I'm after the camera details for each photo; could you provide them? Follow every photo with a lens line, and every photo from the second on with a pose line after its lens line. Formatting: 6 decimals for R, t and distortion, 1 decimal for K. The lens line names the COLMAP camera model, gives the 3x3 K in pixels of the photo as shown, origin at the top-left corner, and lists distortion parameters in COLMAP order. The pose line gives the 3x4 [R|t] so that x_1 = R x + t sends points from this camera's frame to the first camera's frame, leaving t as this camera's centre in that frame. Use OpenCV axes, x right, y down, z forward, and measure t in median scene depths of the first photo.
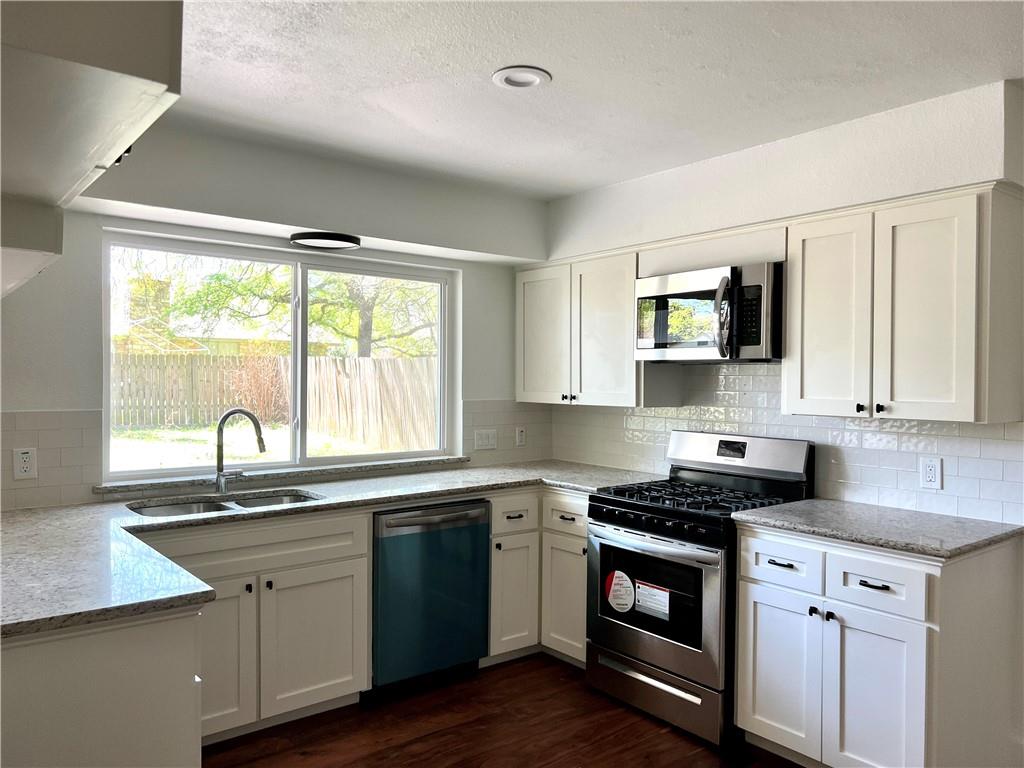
lens RADIAL K [[768.1, 0, 518.4], [0, 768.1, 389.5], [0, 0, 1]] dist [0.062157, -0.071030]
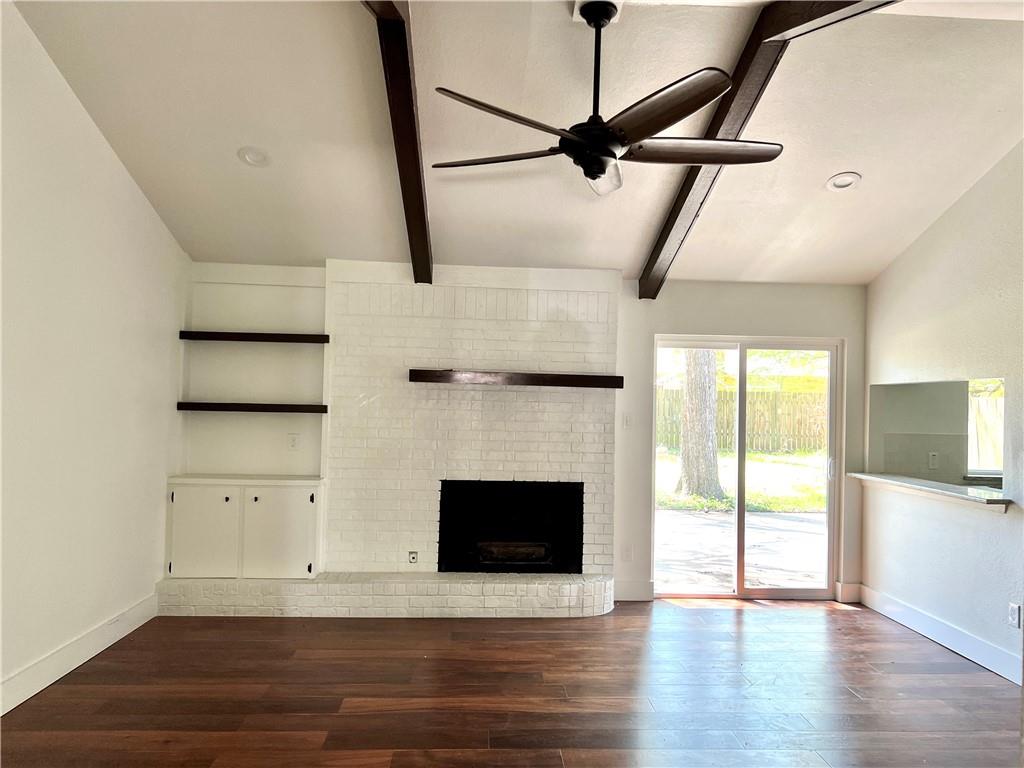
lens RADIAL K [[768.1, 0, 520.9], [0, 768.1, 380.4], [0, 0, 1]] dist [0.062157, -0.071030]
pose [[0.820691, -0.000123, -0.571372, -0.348513], [-0.030637, 0.998552, -0.044220, 0.012984], [0.570550, 0.053796, 0.819499, -1.100586]]
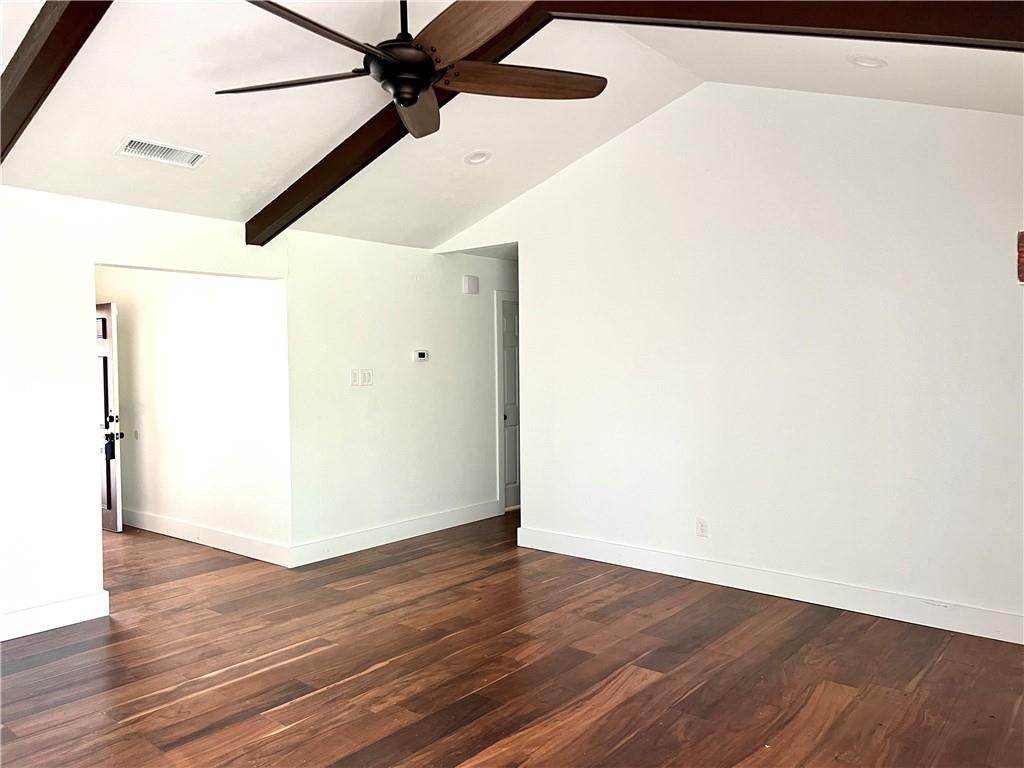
lens RADIAL K [[768.1, 0, 516.6], [0, 768.1, 386.3], [0, 0, 1]] dist [0.062157, -0.071030]
pose [[-0.975048, 0.012086, -0.221663, -0.772121], [0.001415, 0.998835, 0.048235, -0.019847], [0.221988, 0.046718, -0.973930, 0.703579]]
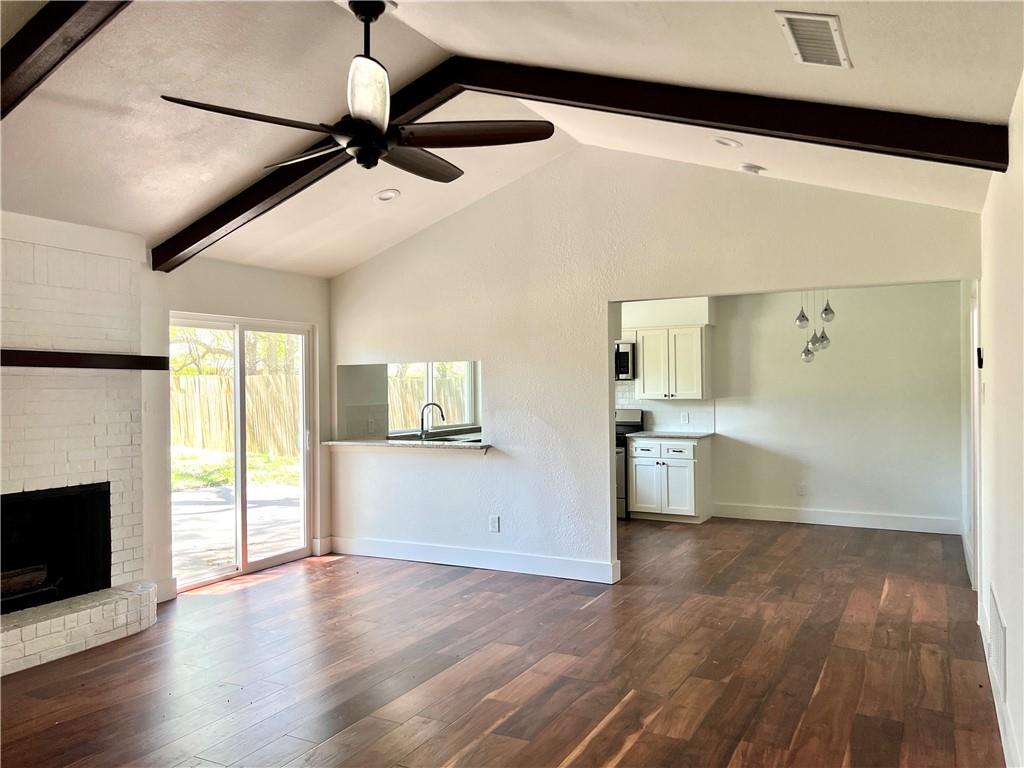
lens RADIAL K [[768.1, 0, 516.2], [0, 768.1, 386.0], [0, 0, 1]] dist [0.062157, -0.071030]
pose [[0.916516, -0.013392, 0.399774, -1.094281], [0.021776, 0.999628, -0.016438, 0.020146], [-0.399405, 0.023772, 0.916466, -1.268765]]
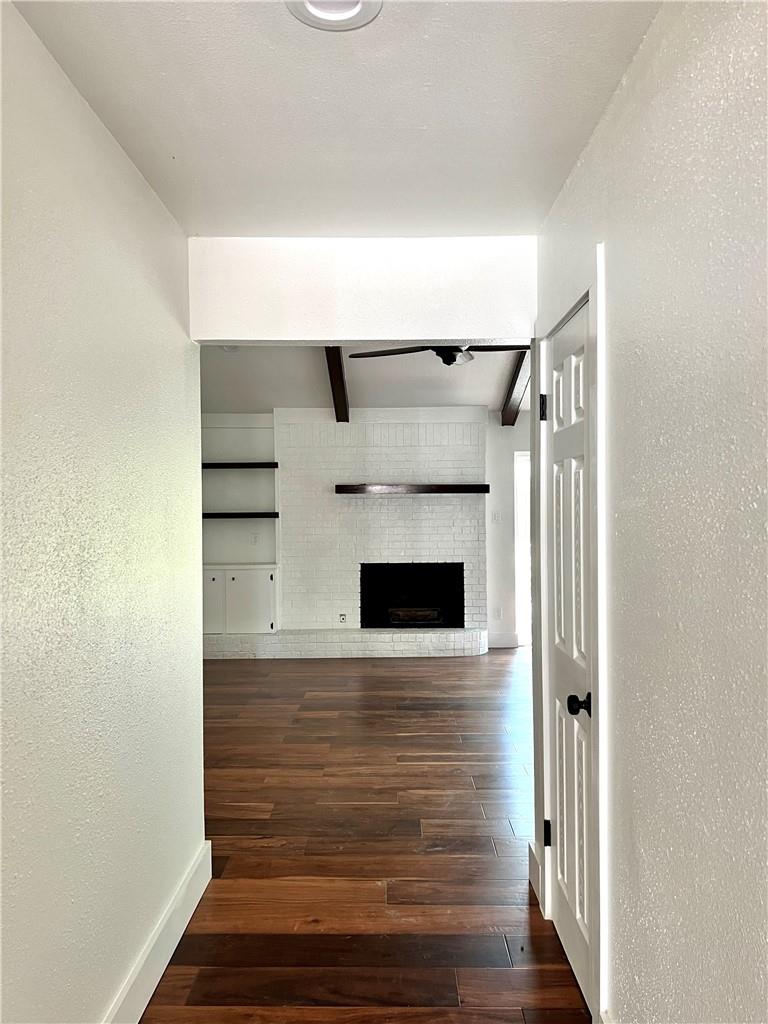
lens RADIAL K [[768.1, 0, 376.9], [0, 768.1, 513.4], [0, 0, 1]] dist [0.062157, -0.071030]
pose [[0.774913, -0.005524, -0.632043, 0.071412], [0.000726, 0.999969, -0.007850, 0.027915], [0.632067, 0.005625, 0.774893, -1.599574]]
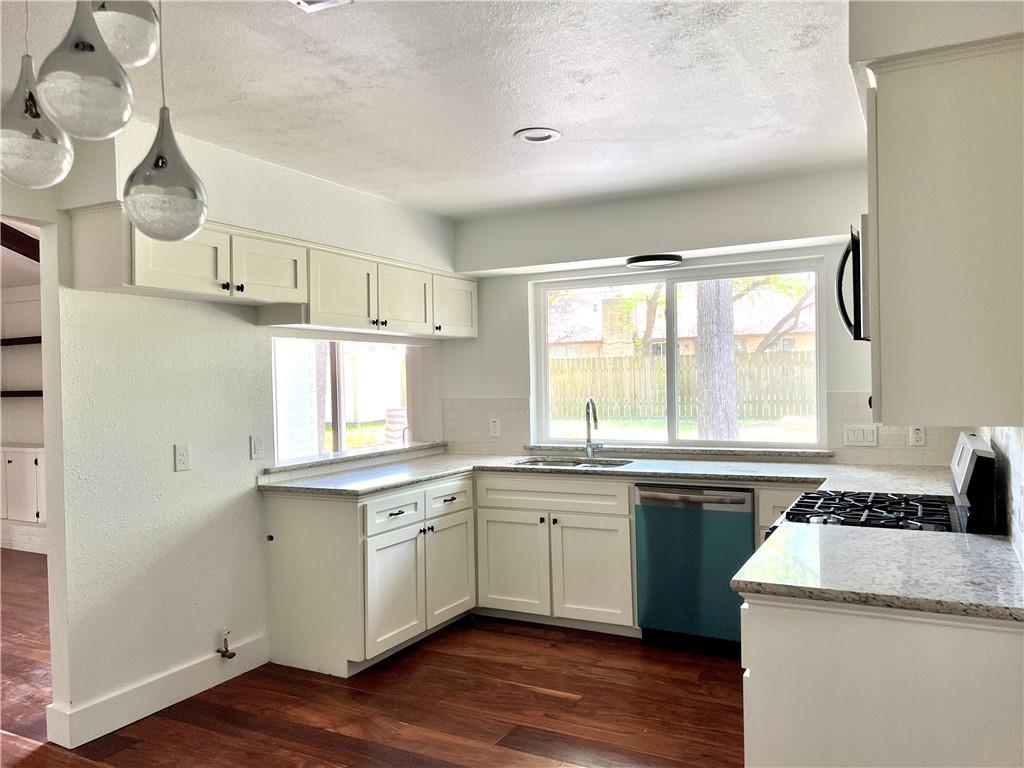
lens RADIAL K [[768.1, 0, 515.9], [0, 768.1, 381.5], [0, 0, 1]] dist [0.062157, -0.071030]
pose [[0.404558, -0.010919, -0.914447, 0.859979], [0.006550, 0.999938, -0.009042, 0.009151], [0.914489, -0.002332, 0.404605, 0.342445]]
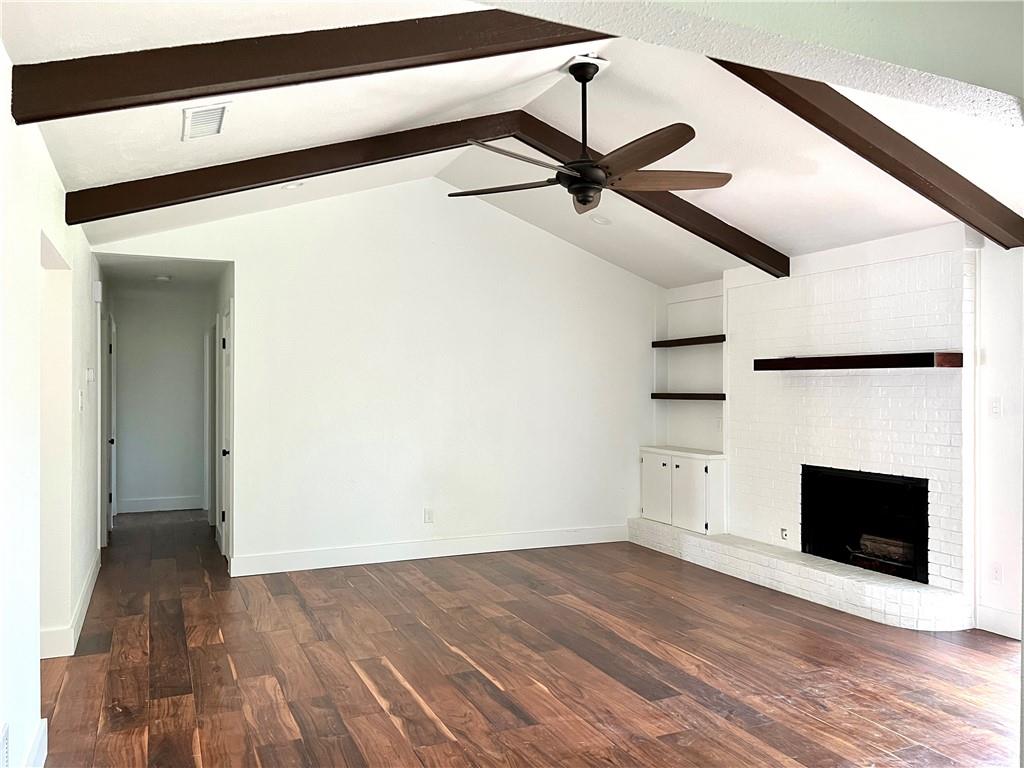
lens RADIAL K [[768.1, 0, 522.6], [0, 768.1, 383.4], [0, 0, 1]] dist [0.062157, -0.071030]
pose [[-0.220080, -0.013399, -0.975390, 0.407293], [-0.022437, 0.999711, -0.008671, 0.007878], [0.975224, 0.019976, -0.220316, -0.035078]]
